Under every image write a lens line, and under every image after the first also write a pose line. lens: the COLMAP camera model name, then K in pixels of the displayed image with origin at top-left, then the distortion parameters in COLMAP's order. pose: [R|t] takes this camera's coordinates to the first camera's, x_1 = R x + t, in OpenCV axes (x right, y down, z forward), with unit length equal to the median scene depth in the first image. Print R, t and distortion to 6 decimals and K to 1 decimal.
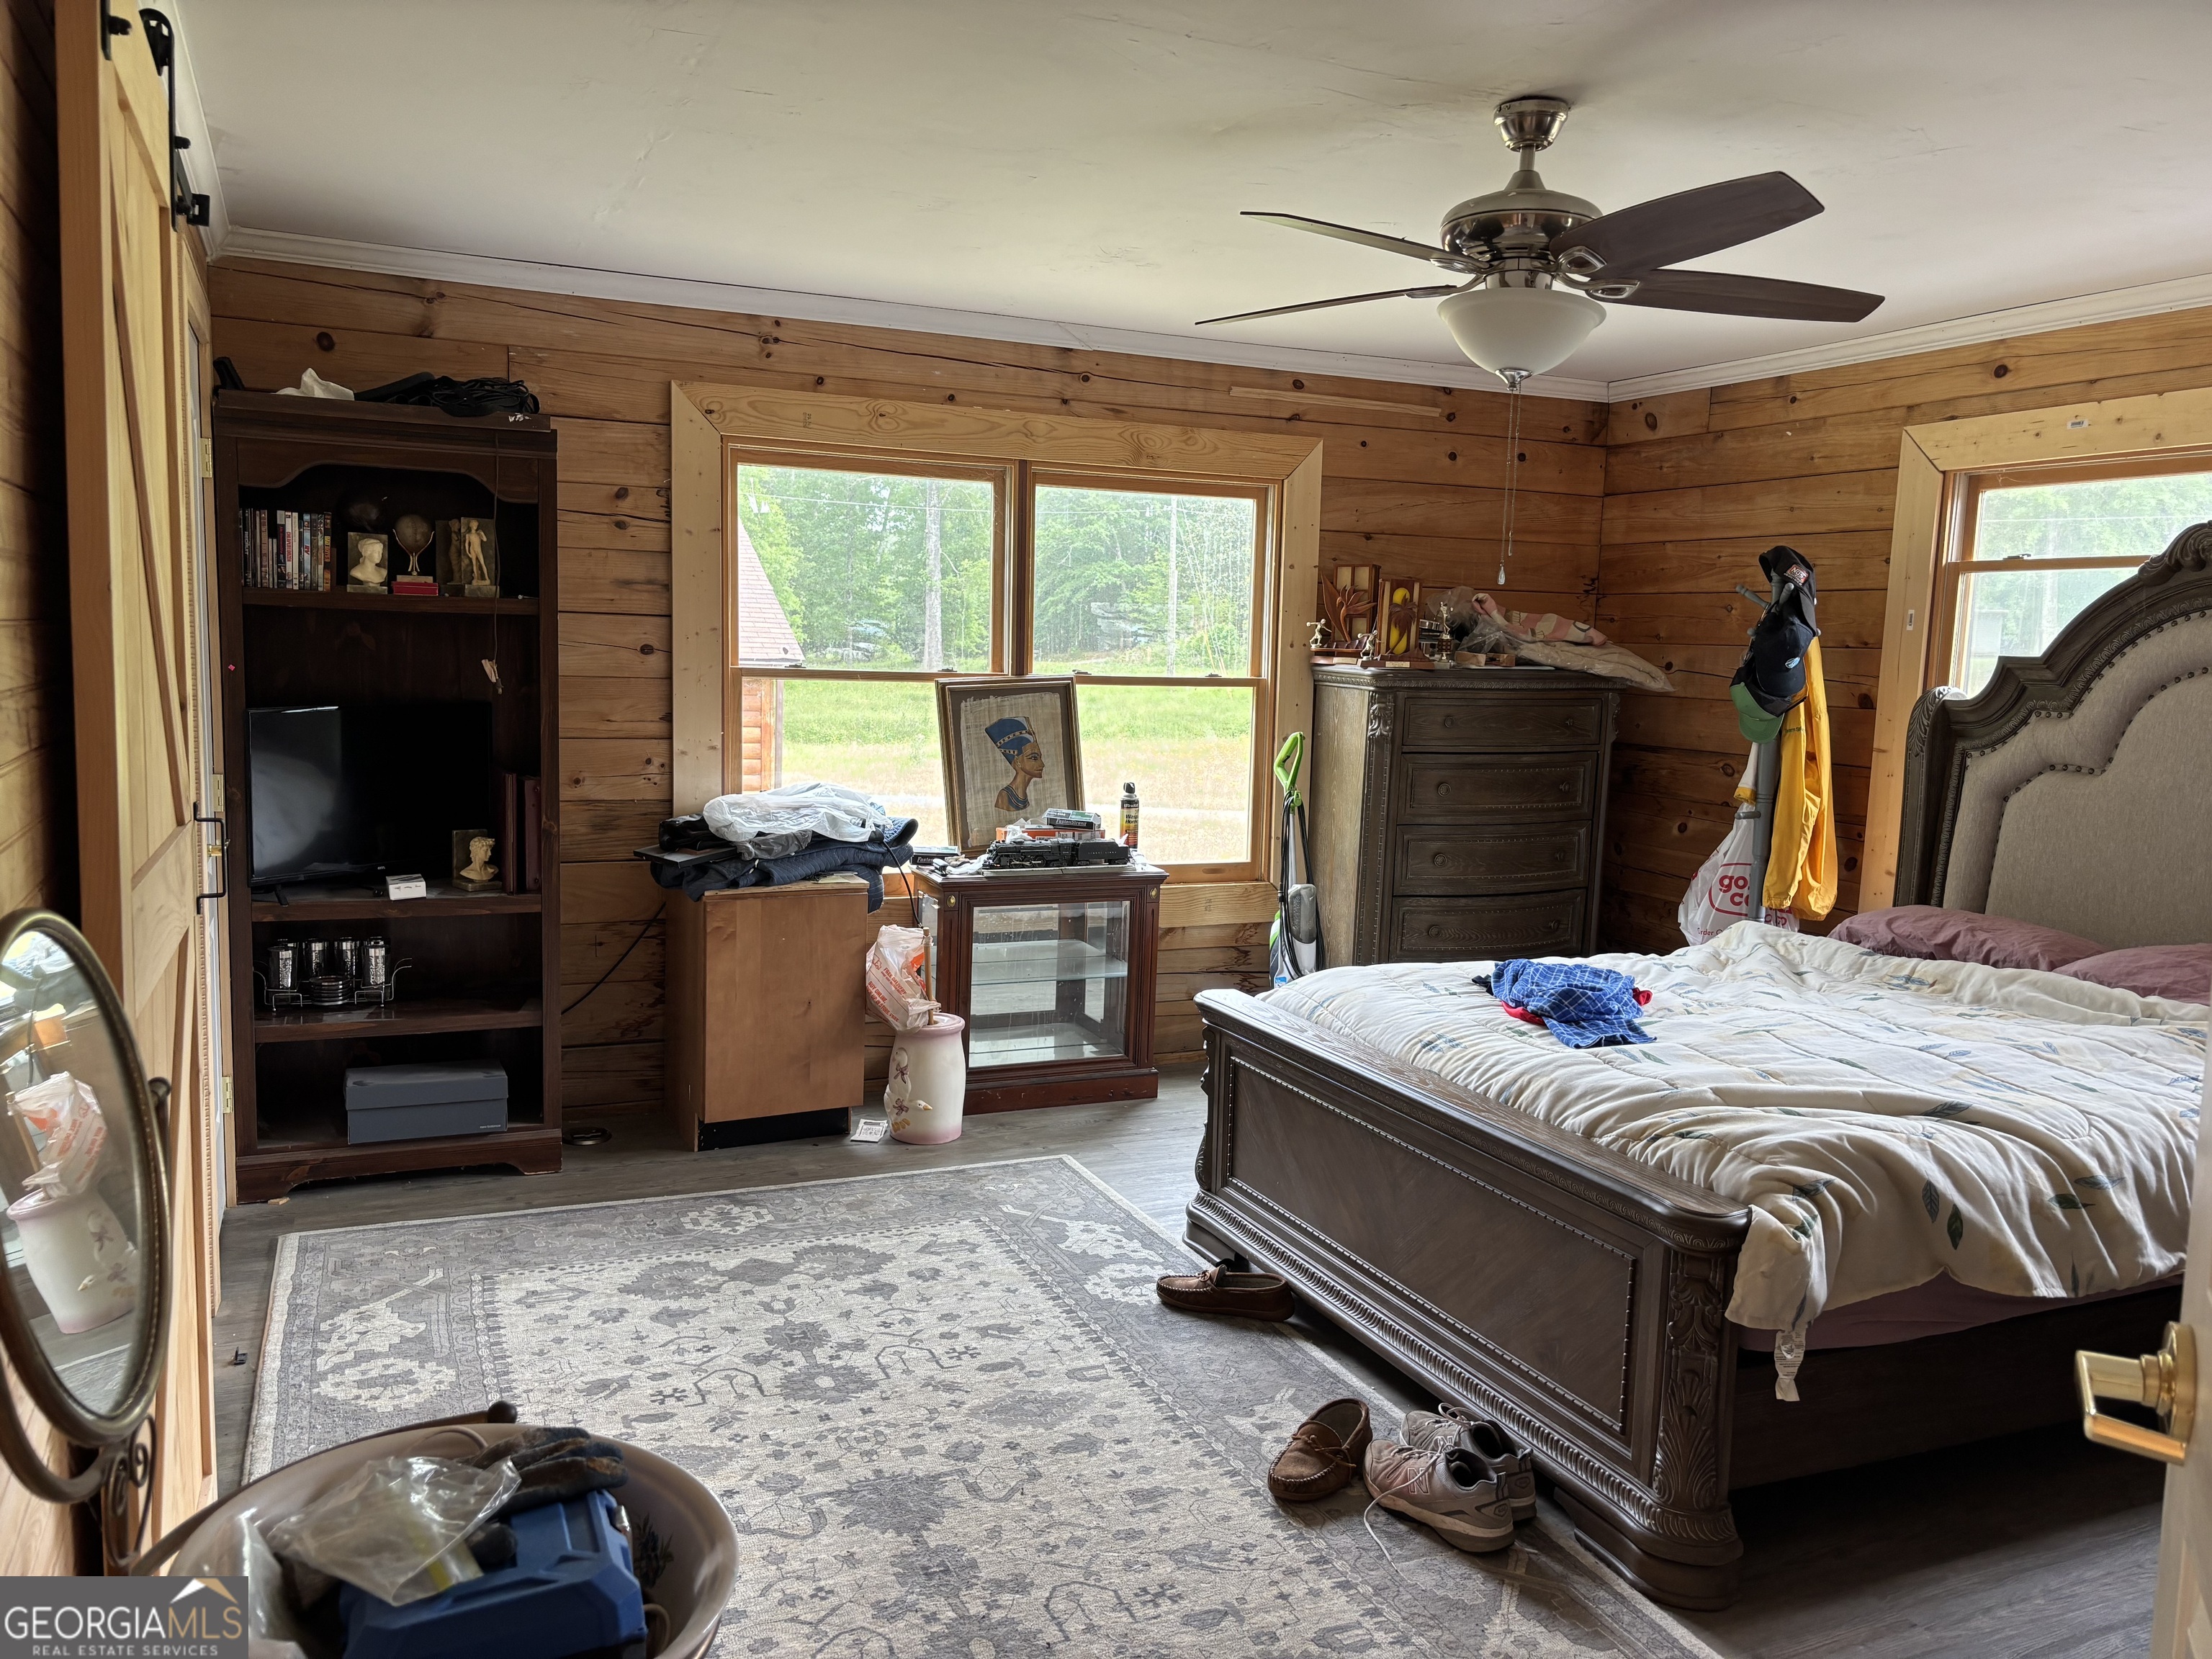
lens RADIAL K [[1668.0, 0, 1085.9], [0, 1668.0, 825.0], [0, 0, 1]] dist [0.046944, -0.052544]
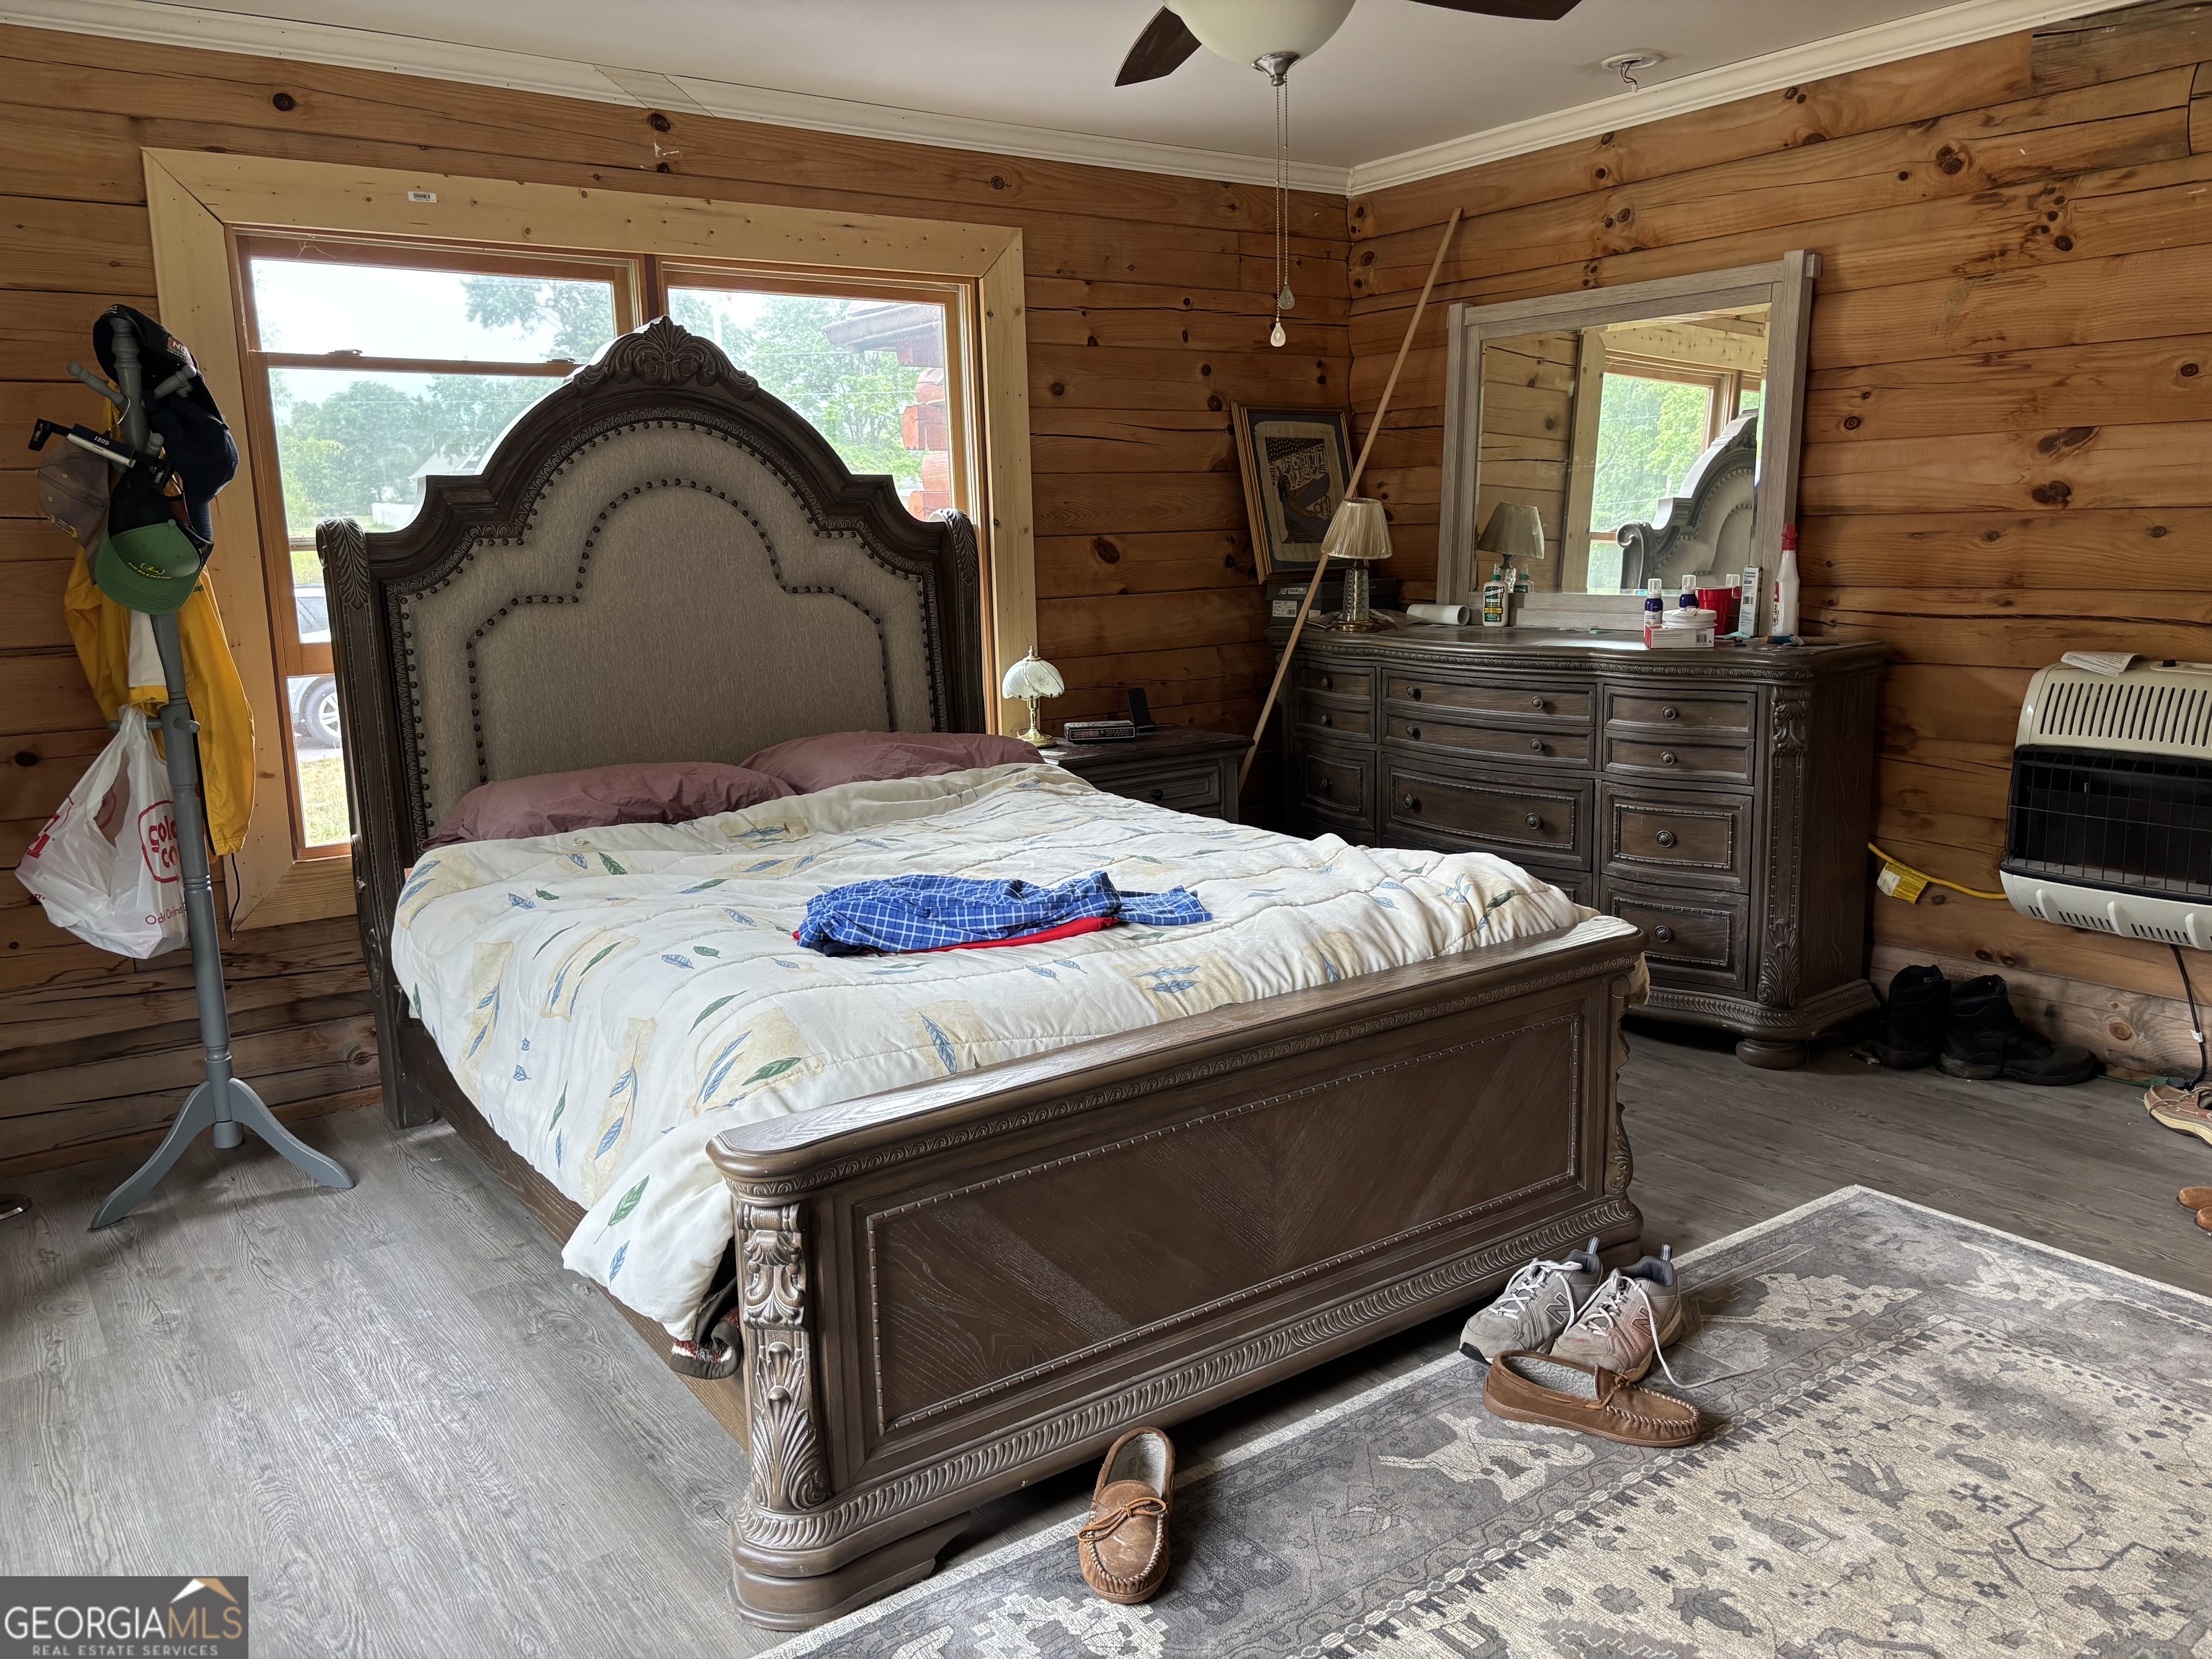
lens RADIAL K [[1668.0, 0, 1085.4], [0, 1668.0, 843.9], [0, 0, 1]] dist [0.046944, -0.052544]
pose [[-0.211001, -0.203258, 0.956120, -0.371307], [0.124557, 0.964577, 0.232544, -0.081277], [-0.969517, 0.168158, -0.178210, 0.907507]]
